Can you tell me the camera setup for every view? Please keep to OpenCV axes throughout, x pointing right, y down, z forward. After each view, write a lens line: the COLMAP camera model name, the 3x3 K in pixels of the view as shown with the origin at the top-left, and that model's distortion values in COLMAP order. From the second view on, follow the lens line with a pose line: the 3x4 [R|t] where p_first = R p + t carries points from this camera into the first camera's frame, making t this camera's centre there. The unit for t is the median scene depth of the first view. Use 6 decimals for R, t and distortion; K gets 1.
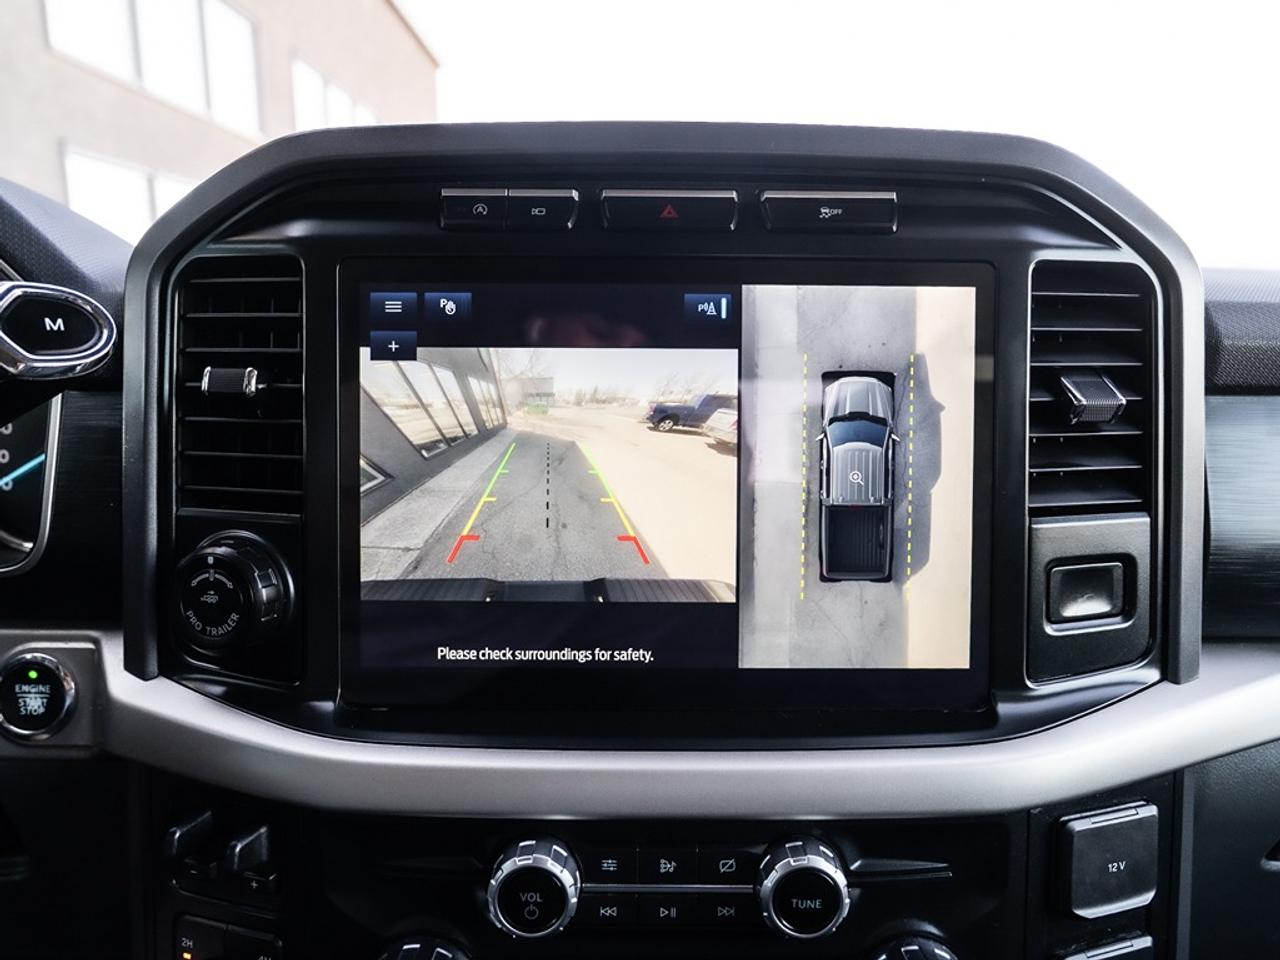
lens RADIAL K [[784.9, 0, 642.1], [0, 784.9, 465.0], [0, 0, 1]] dist [-0.017300, 0.008205]
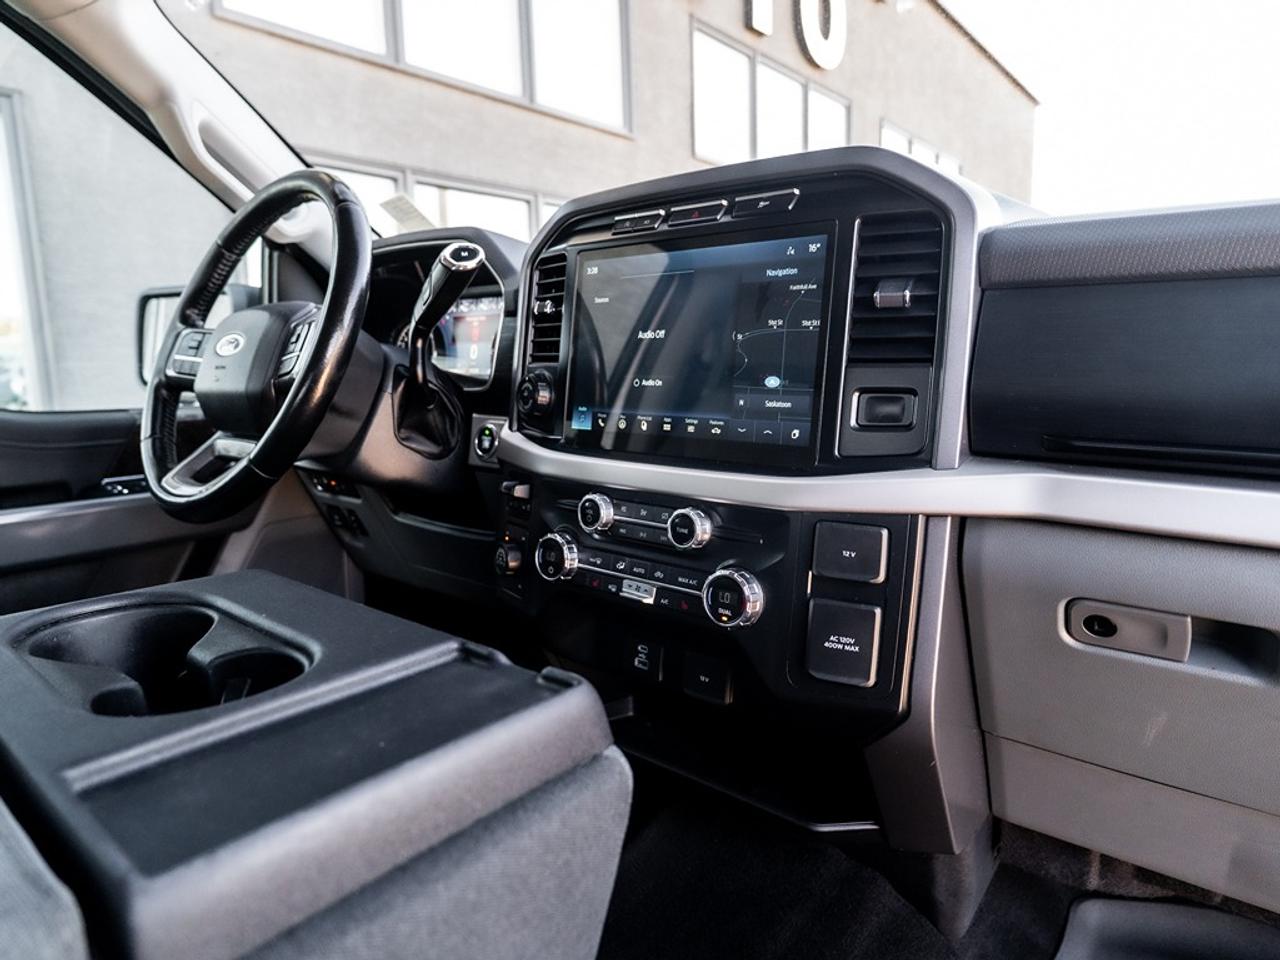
lens RADIAL K [[784.9, 0, 633.4], [0, 784.9, 479.8], [0, 0, 1]] dist [-0.017300, 0.008205]
pose [[0.753438, 0.092052, -0.651044, 1.324244], [-0.099107, 0.994738, 0.025954, 0.336649], [0.650007, 0.044968, 0.758596, -0.642723]]
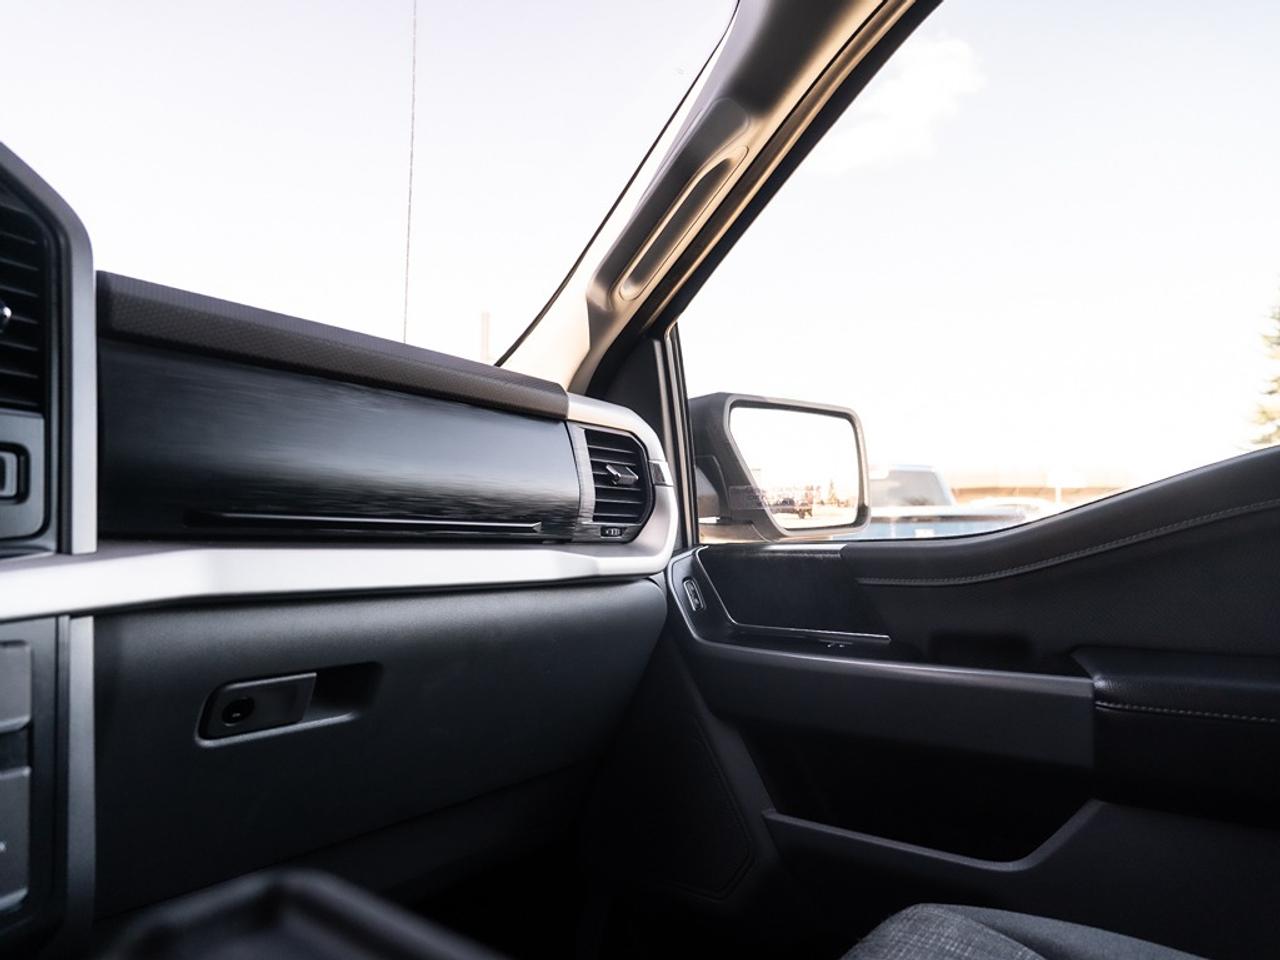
lens RADIAL K [[784.9, 0, 636.4], [0, 784.9, 483.0], [0, 0, 1]] dist [-0.017300, 0.008205]
pose [[0.628981, 0.054432, 0.775513, 0.320042], [0.135123, 0.974708, -0.178005, 0.521267], [-0.765588, 0.216752, 0.605718, -0.403523]]
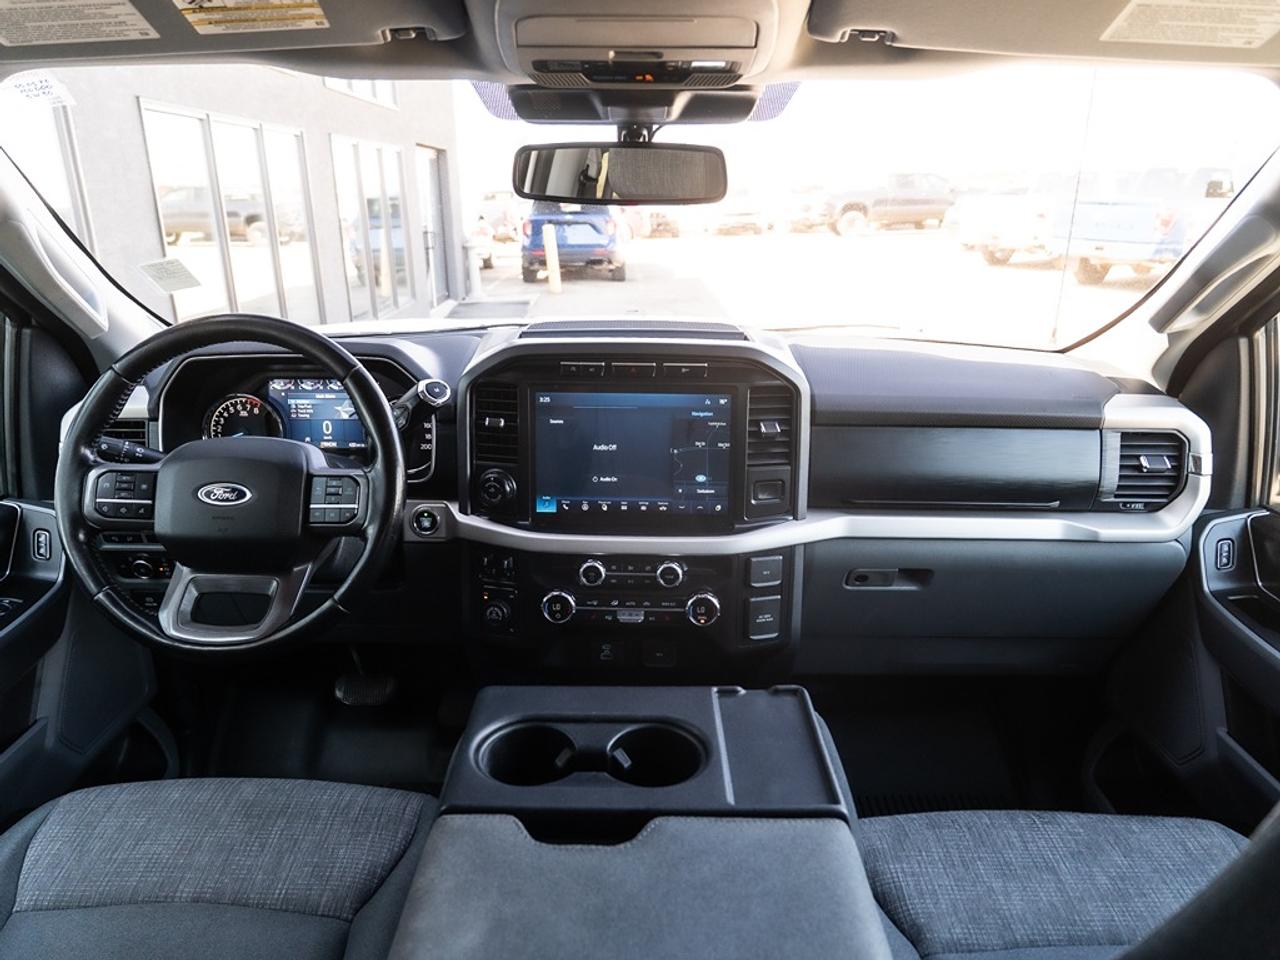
lens RADIAL K [[841.3, 0, 627.0], [0, 841.3, 469.9], [0, 0, 1]] dist [-0.008147, 0.011744]
pose [[0.999463, 0.008773, -0.031586, 0.119734], [-0.004278, 0.990188, 0.139676, -0.399671], [0.032501, -0.139466, 0.989693, -2.406543]]
